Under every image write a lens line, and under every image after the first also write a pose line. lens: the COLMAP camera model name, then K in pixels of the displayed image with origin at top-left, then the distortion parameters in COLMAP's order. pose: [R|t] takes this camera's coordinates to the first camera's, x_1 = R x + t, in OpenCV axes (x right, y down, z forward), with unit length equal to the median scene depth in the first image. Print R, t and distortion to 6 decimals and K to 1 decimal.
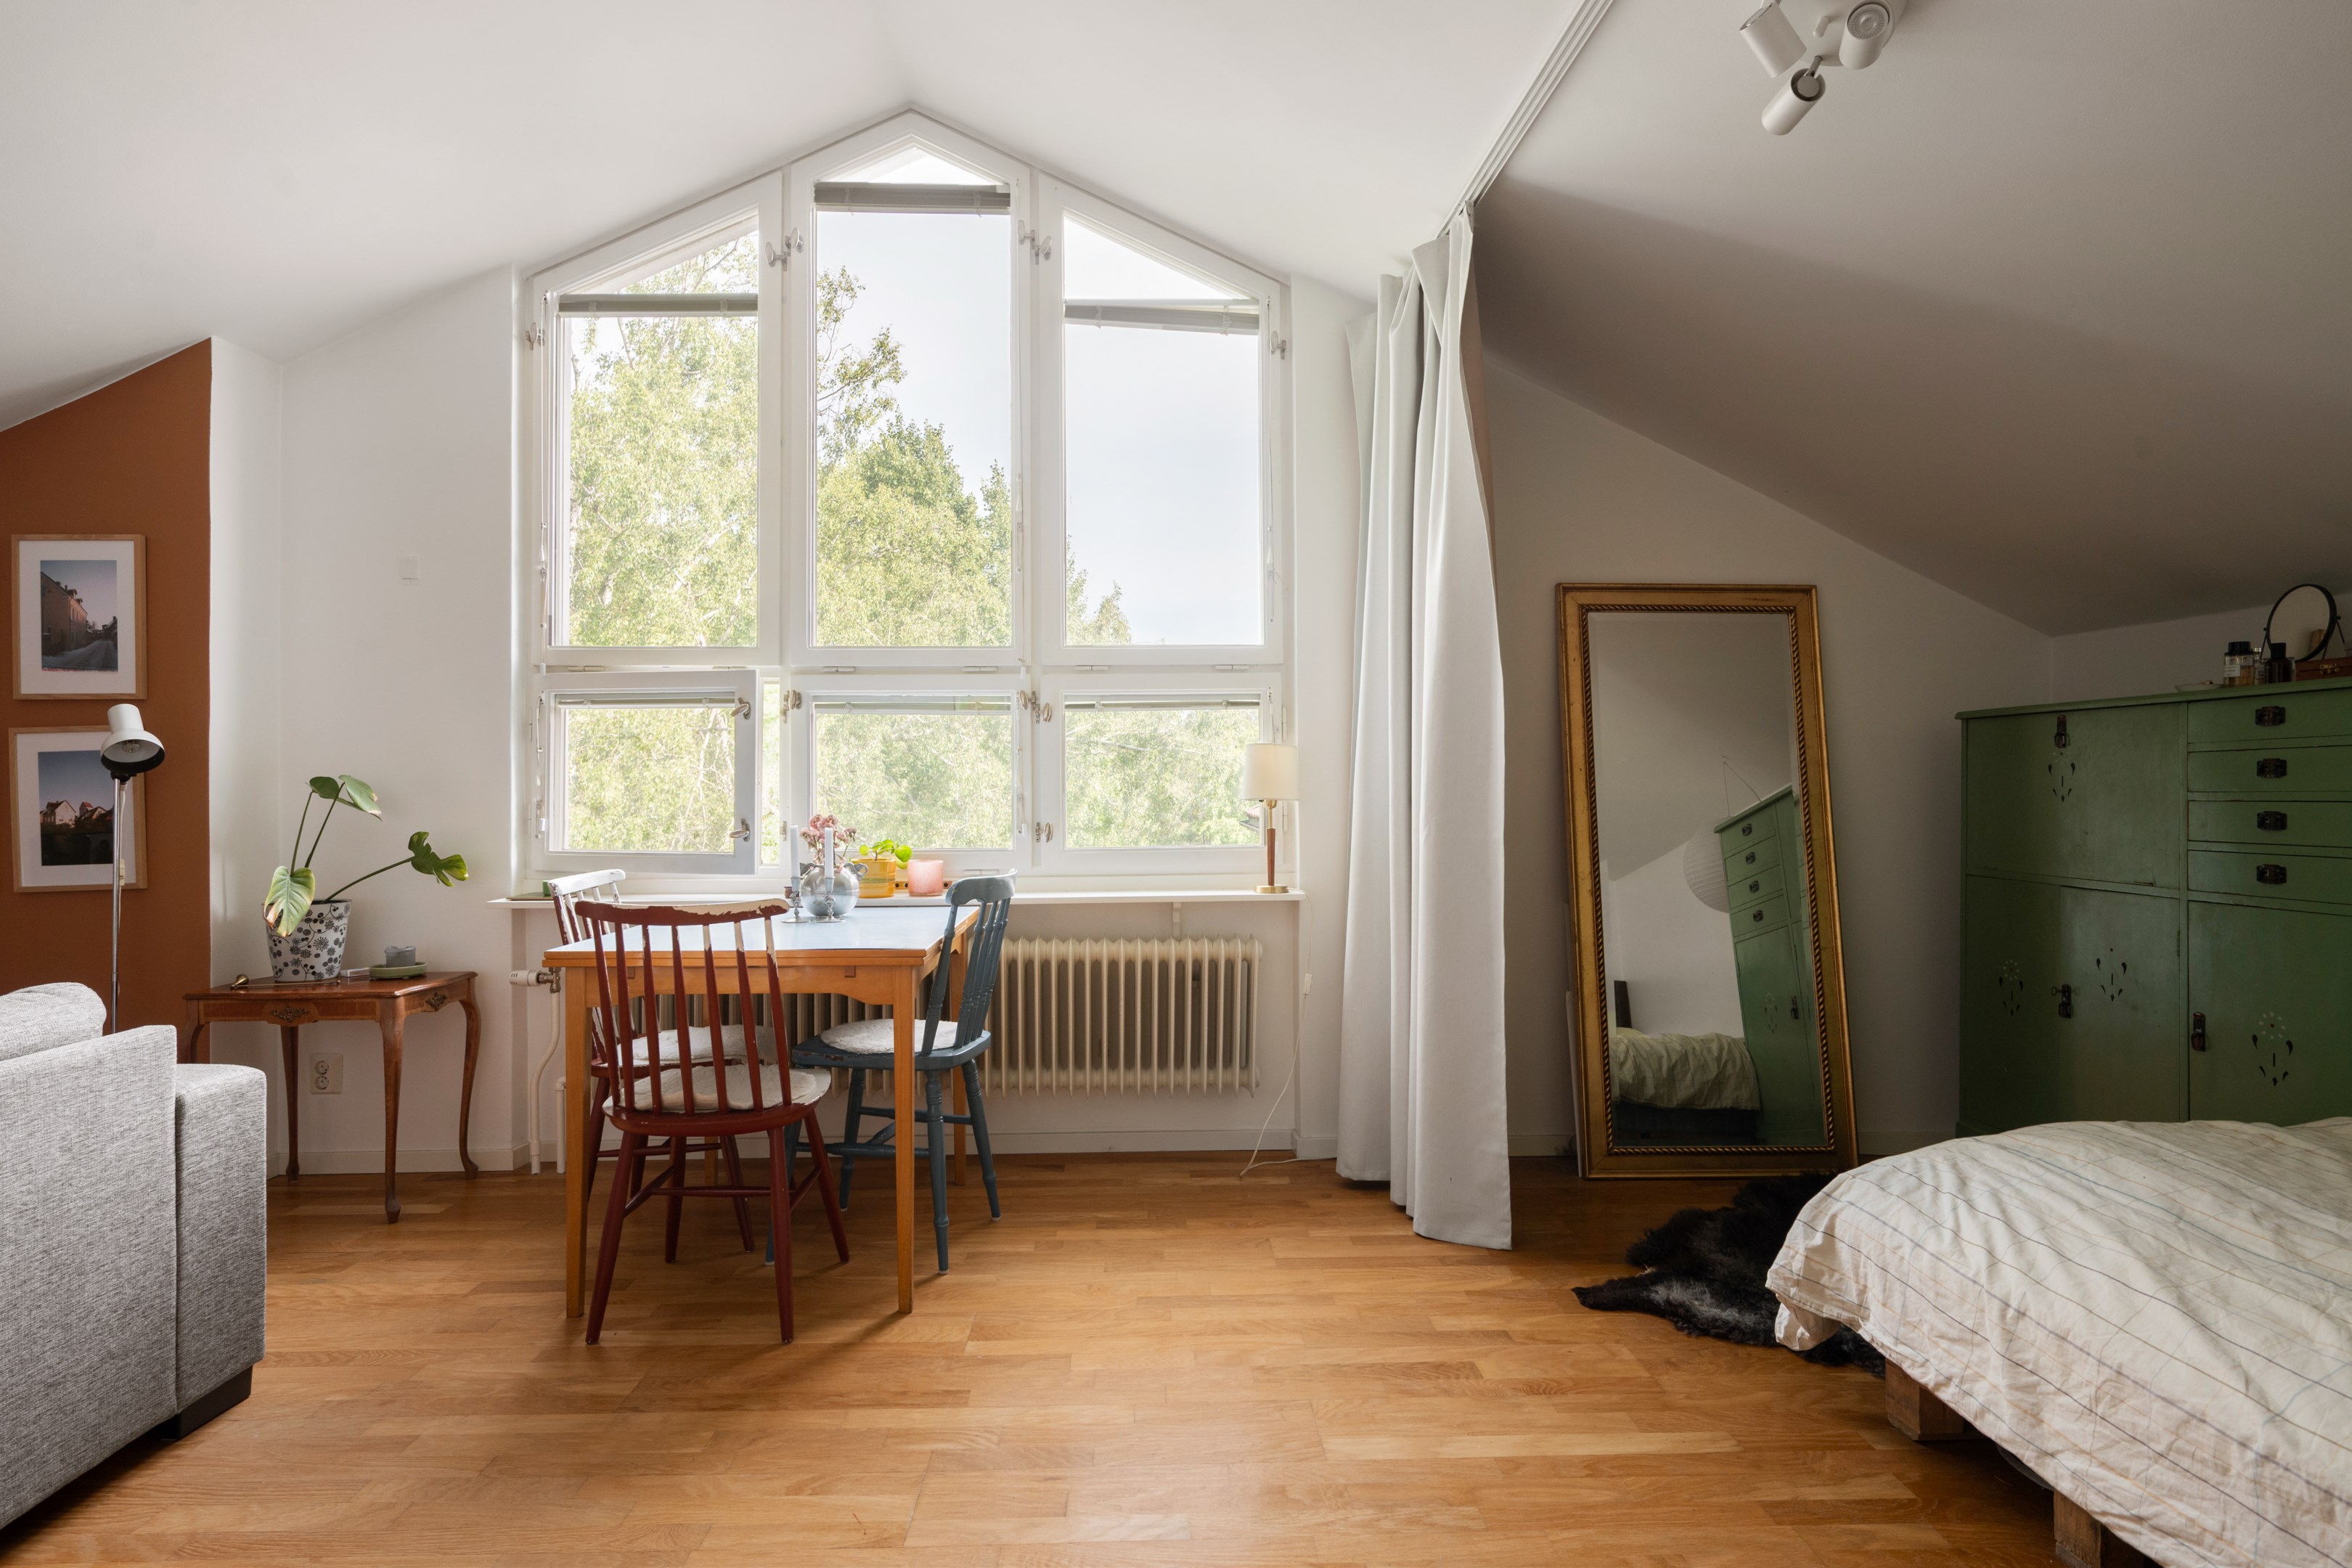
lens RADIAL K [[1258.3, 0, 1173.8], [0, 1258.3, 779.9], [0, 0, 1]] dist [-0.001469, 0.000333]
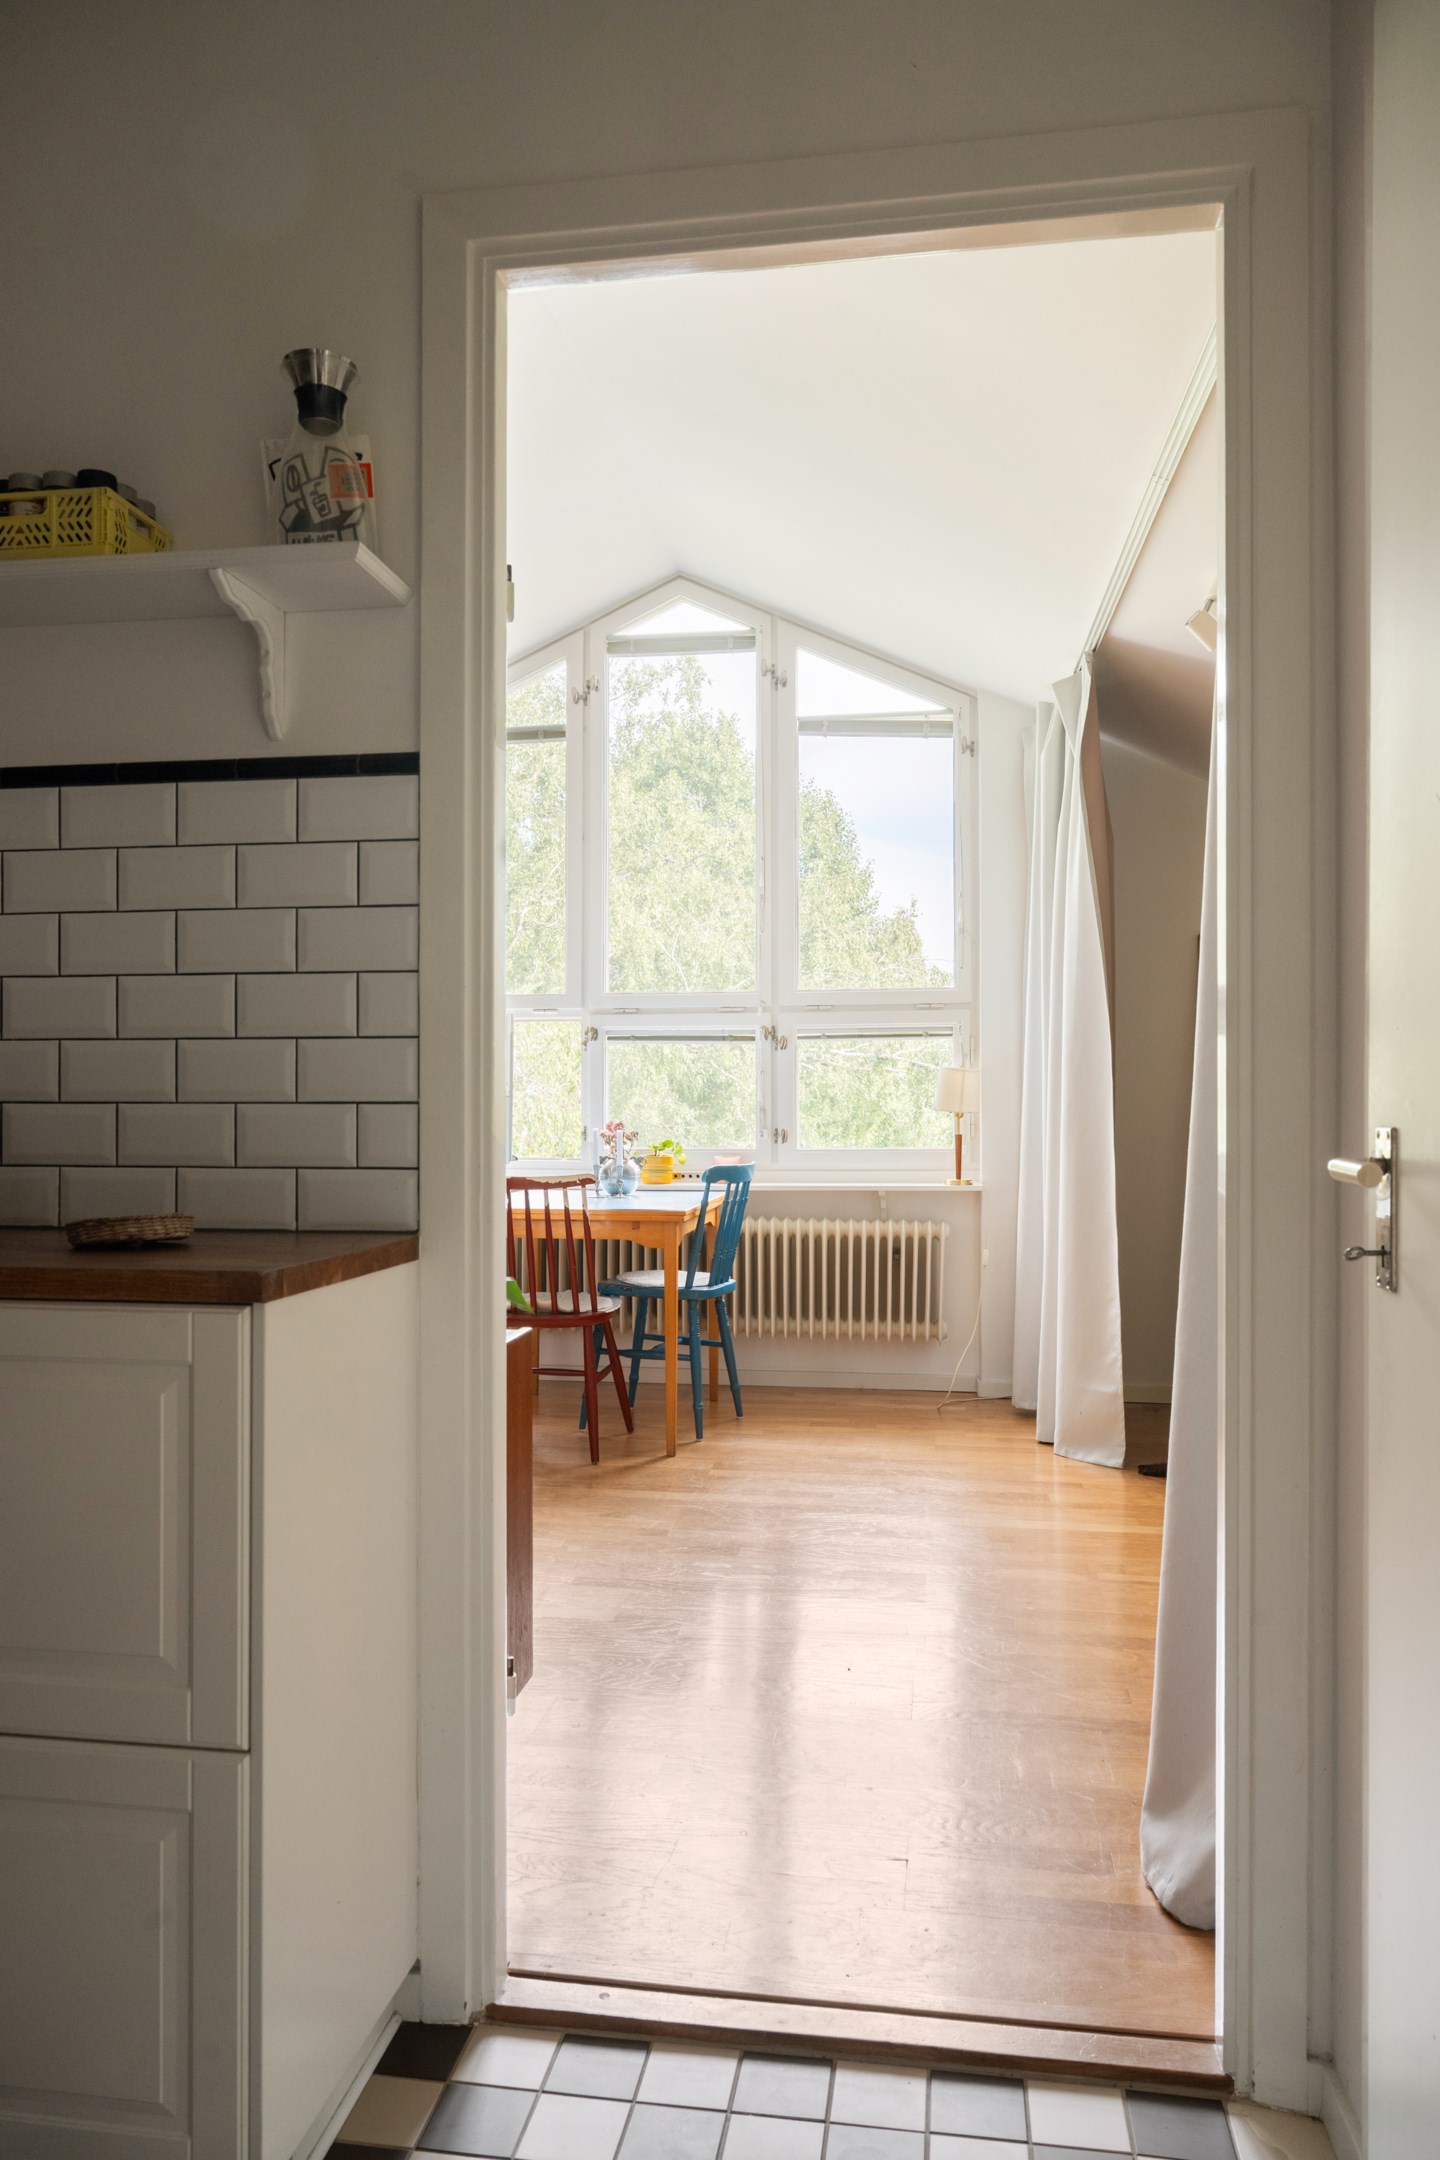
lens RADIAL K [[1491.1, 0, 720.0], [0, 1491.1, 1080.0], [0, 0, 1]] dist [0.002637, -0.000008]
pose [[0.982397, 0.000455, -0.186804, 0.143725], [-0.001583, 0.999981, -0.005887, -0.007969], [0.186798, 0.006079, 0.982379, -0.602334]]
